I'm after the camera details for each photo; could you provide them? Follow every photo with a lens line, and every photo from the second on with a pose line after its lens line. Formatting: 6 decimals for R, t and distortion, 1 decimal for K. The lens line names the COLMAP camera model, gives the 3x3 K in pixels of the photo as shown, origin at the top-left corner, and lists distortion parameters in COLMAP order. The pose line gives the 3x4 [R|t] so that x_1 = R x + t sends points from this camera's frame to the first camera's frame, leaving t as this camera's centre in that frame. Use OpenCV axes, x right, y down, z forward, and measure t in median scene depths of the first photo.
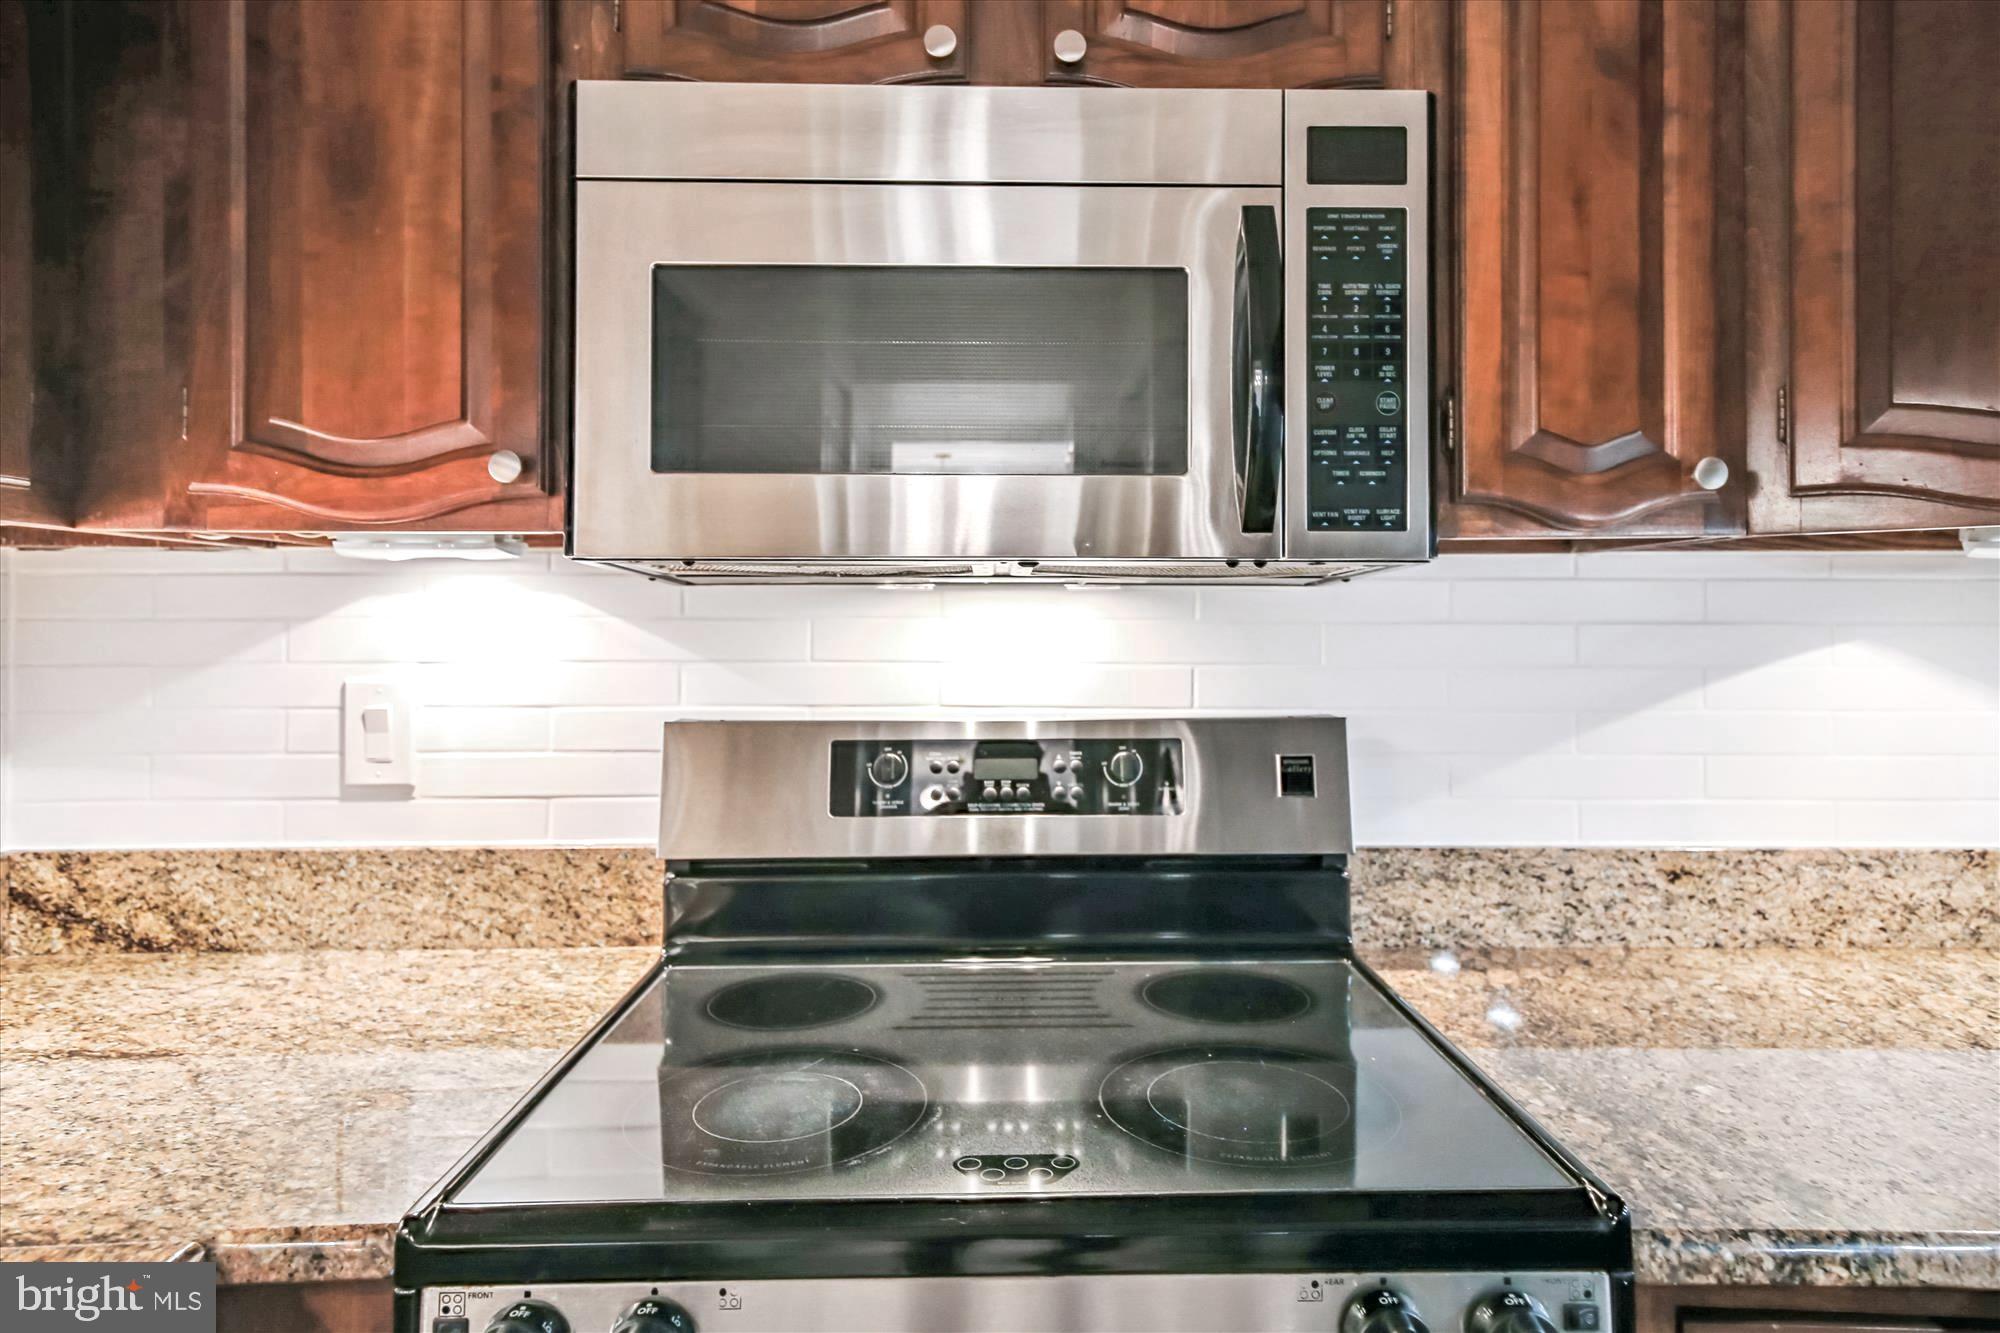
lens RADIAL K [[1173.9, 0, 1011.4], [0, 1173.9, 604.8], [0, 0, 1]] dist [0.001460, 0.022621]
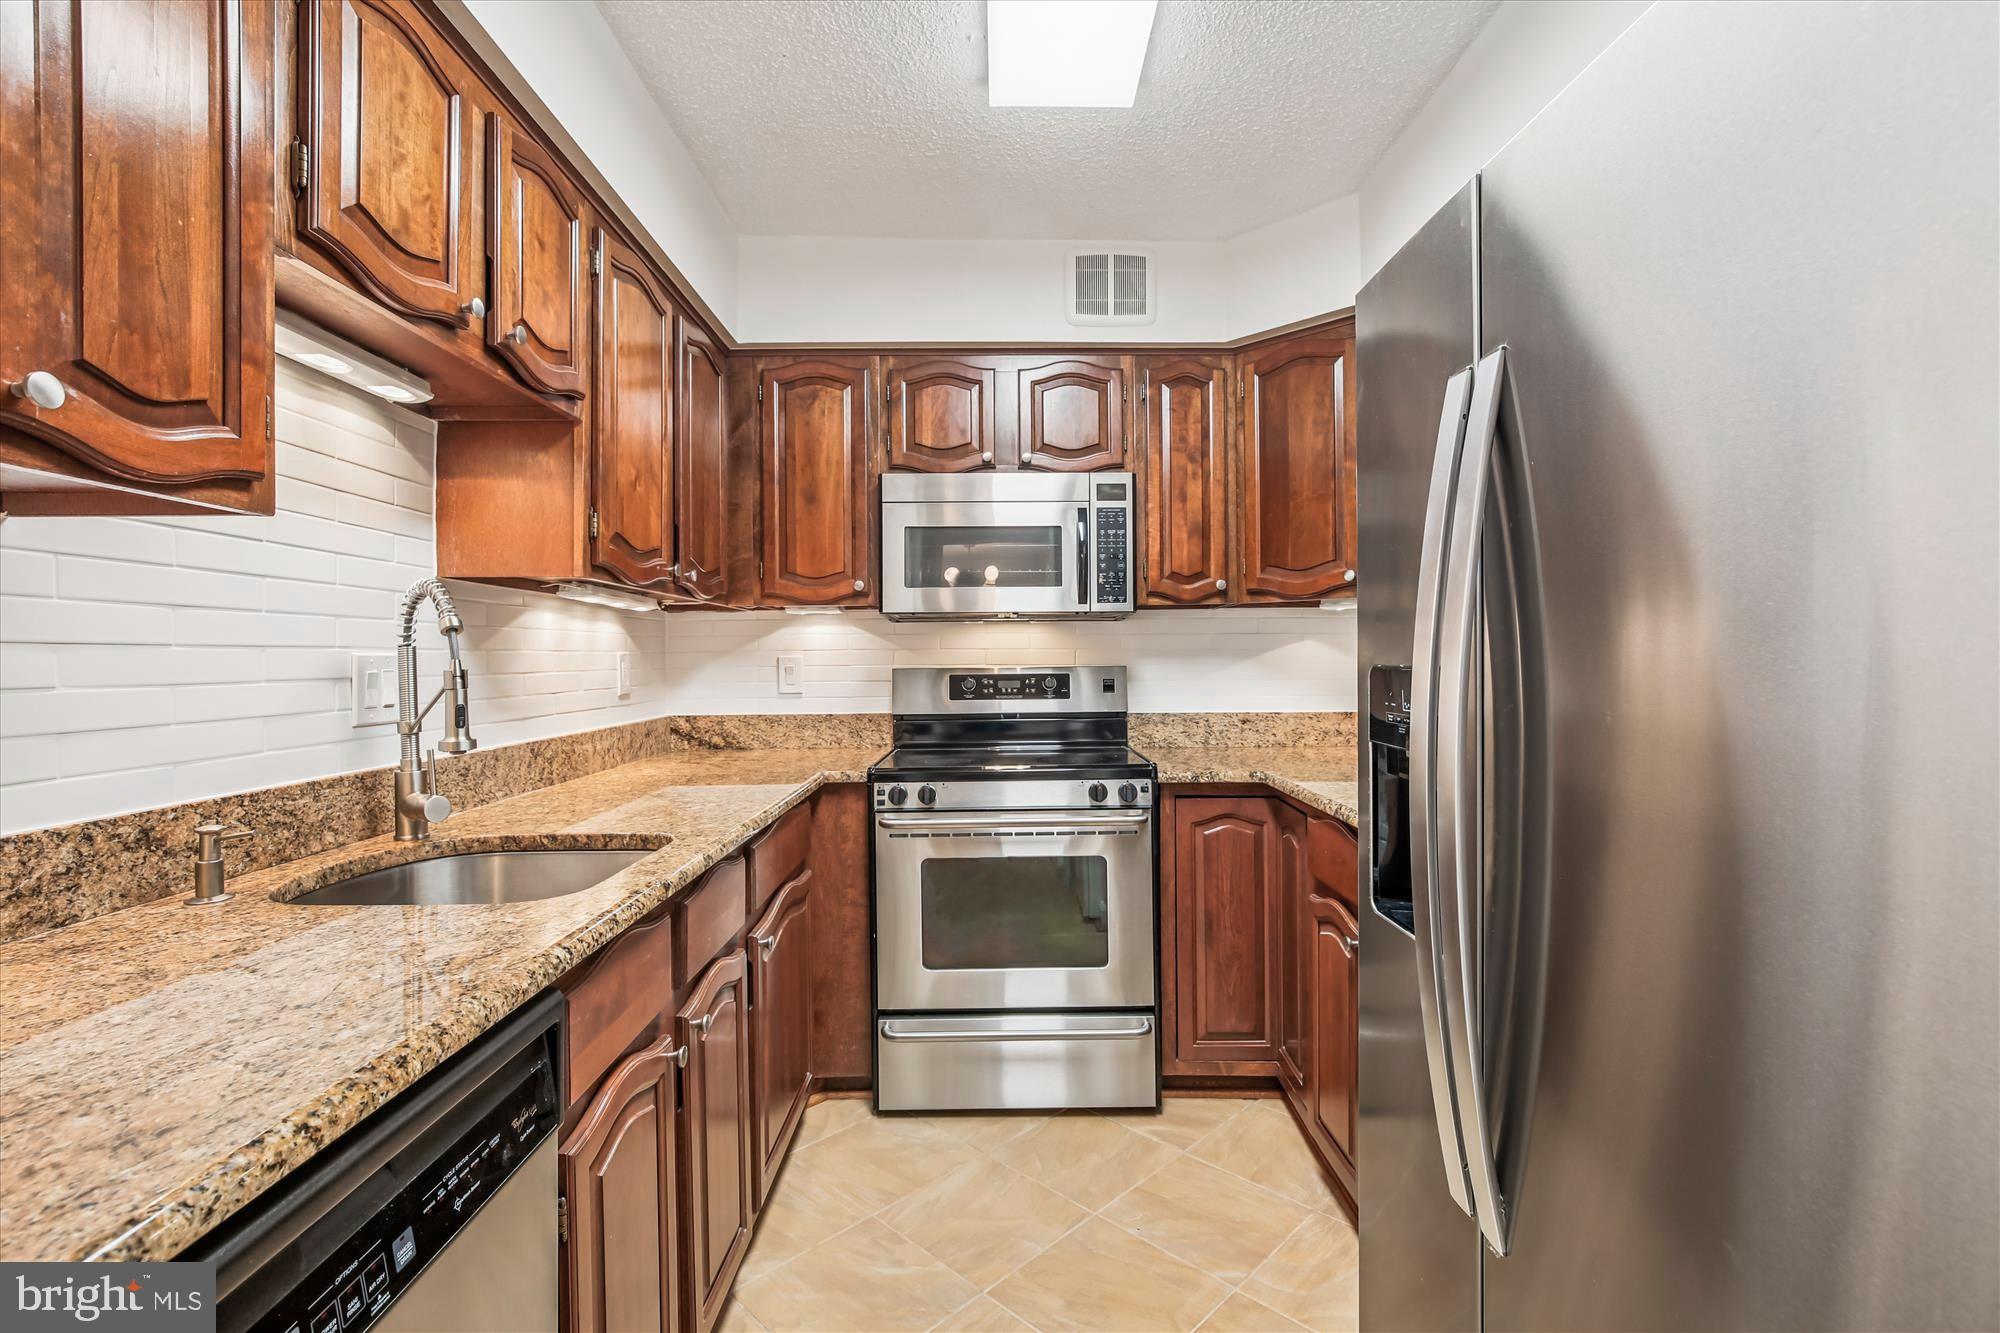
lens RADIAL K [[903.7, 0, 997.3], [0, 903.7, 659.8], [0, 0, 1]] dist [-0.013441, 0.006513]
pose [[0.999798, -0.006814, -0.018917, 0.008337], [0.007054, 0.999895, 0.012652, 0.048913], [0.018829, -0.012783, 0.999741, -1.212968]]
